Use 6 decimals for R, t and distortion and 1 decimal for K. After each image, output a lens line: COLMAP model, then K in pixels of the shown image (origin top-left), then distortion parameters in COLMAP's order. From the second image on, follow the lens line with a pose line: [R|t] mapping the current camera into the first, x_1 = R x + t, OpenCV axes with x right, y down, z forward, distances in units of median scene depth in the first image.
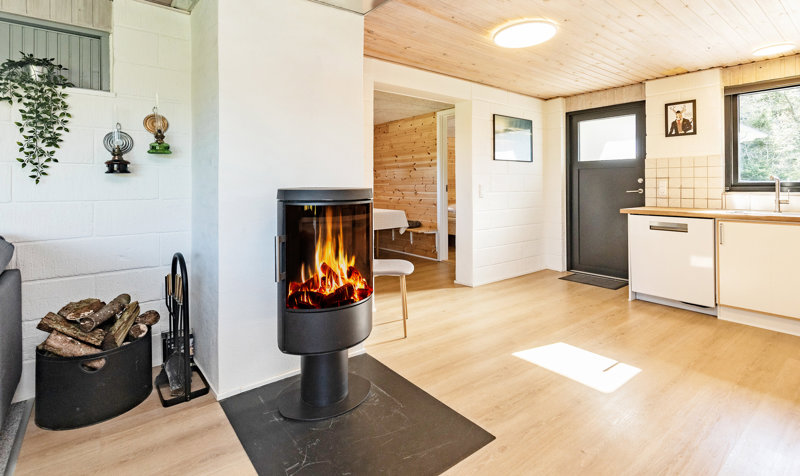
lens RADIAL K [[382.4, 0, 401.9], [0, 382.4, 180.6], [0, 0, 1]] dist [-0.000497, -0.000261]
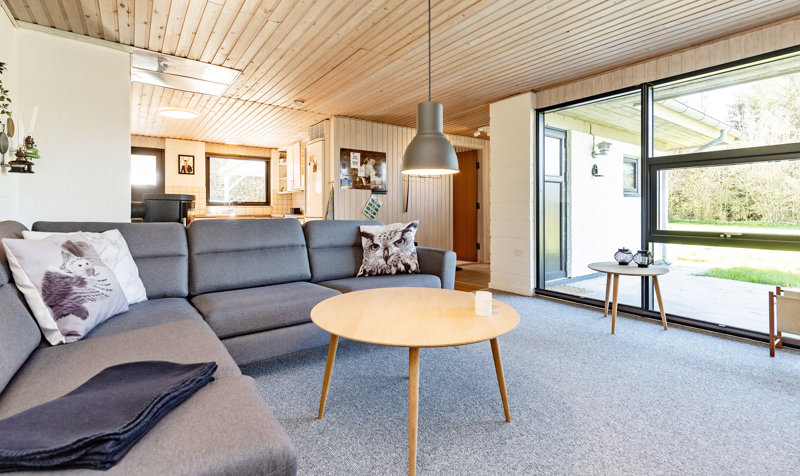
lens RADIAL K [[364.7, 0, 401.4], [0, 364.7, 209.0], [0, 0, 1]] dist [0.001318, 0.000209]
pose [[0.037870, 0.004856, 0.999271, -0.950581], [-0.009715, 0.999943, -0.004491, 0.043443], [-0.999235, -0.009537, 0.037915, -0.069704]]
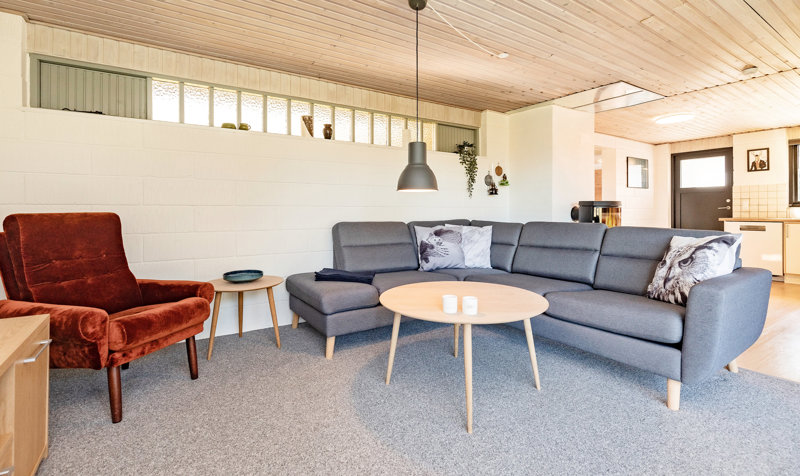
lens RADIAL K [[383.3, 0, 418.6], [0, 383.3, 208.4], [0, 0, 1]] dist [-0.000196, 0.000003]
pose [[0.998110, -0.000710, -0.061450, -0.547506], [0.000877, 0.999996, 0.002694, 0.027711], [0.061448, -0.002743, 0.998107, -0.630782]]
